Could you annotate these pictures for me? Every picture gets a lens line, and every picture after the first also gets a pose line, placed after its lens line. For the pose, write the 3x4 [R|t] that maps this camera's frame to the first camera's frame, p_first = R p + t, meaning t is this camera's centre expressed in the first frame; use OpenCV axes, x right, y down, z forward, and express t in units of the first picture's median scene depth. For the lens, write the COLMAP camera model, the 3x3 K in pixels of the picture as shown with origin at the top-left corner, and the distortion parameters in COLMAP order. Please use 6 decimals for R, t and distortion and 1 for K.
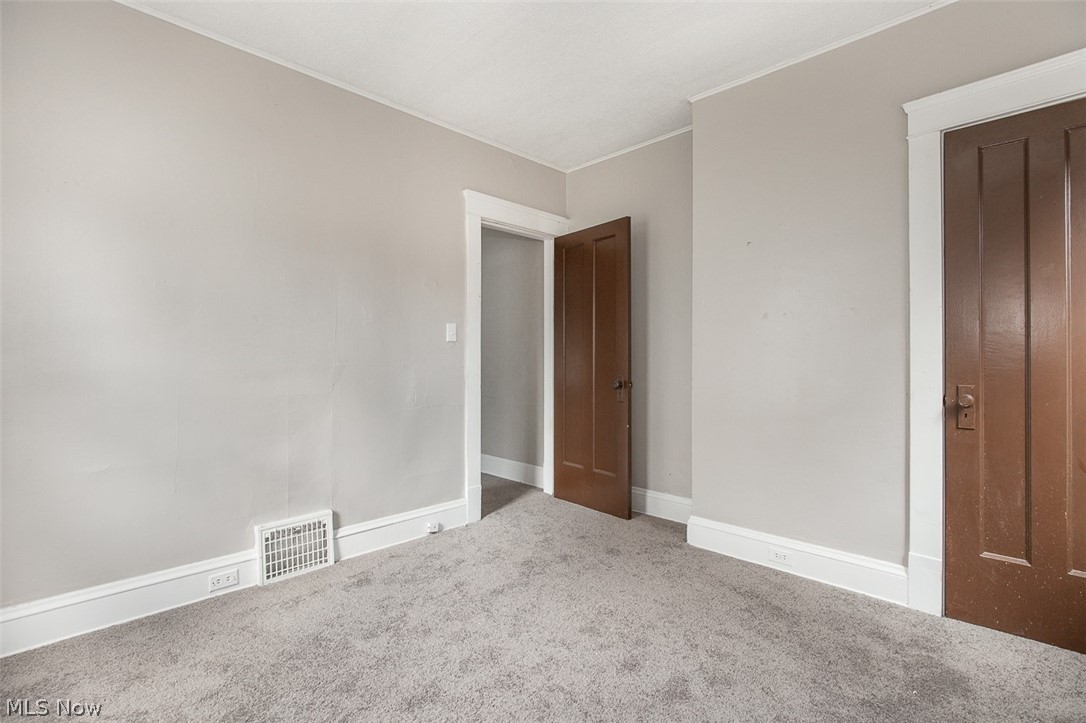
lens RADIAL K [[499.4, 0, 540.5], [0, 499.4, 355.6], [0, 0, 1]] dist [0.003682, 0.000740]
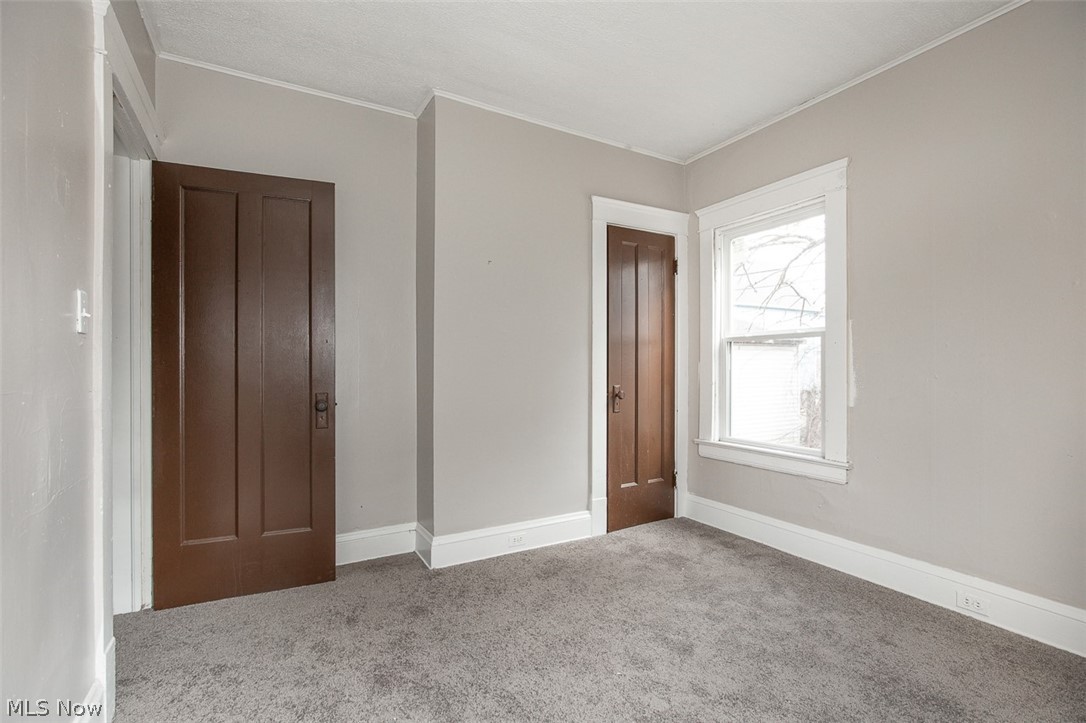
lens RADIAL K [[496.3, 0, 545.8], [0, 496.3, 364.8], [0, 0, 1]] dist [-0.013435, 0.000313]
pose [[0.266924, 0.001532, 0.963716, -0.609681], [-0.007019, 0.999975, 0.000354, -0.005530], [-0.963692, -0.006859, 0.266928, 0.632786]]
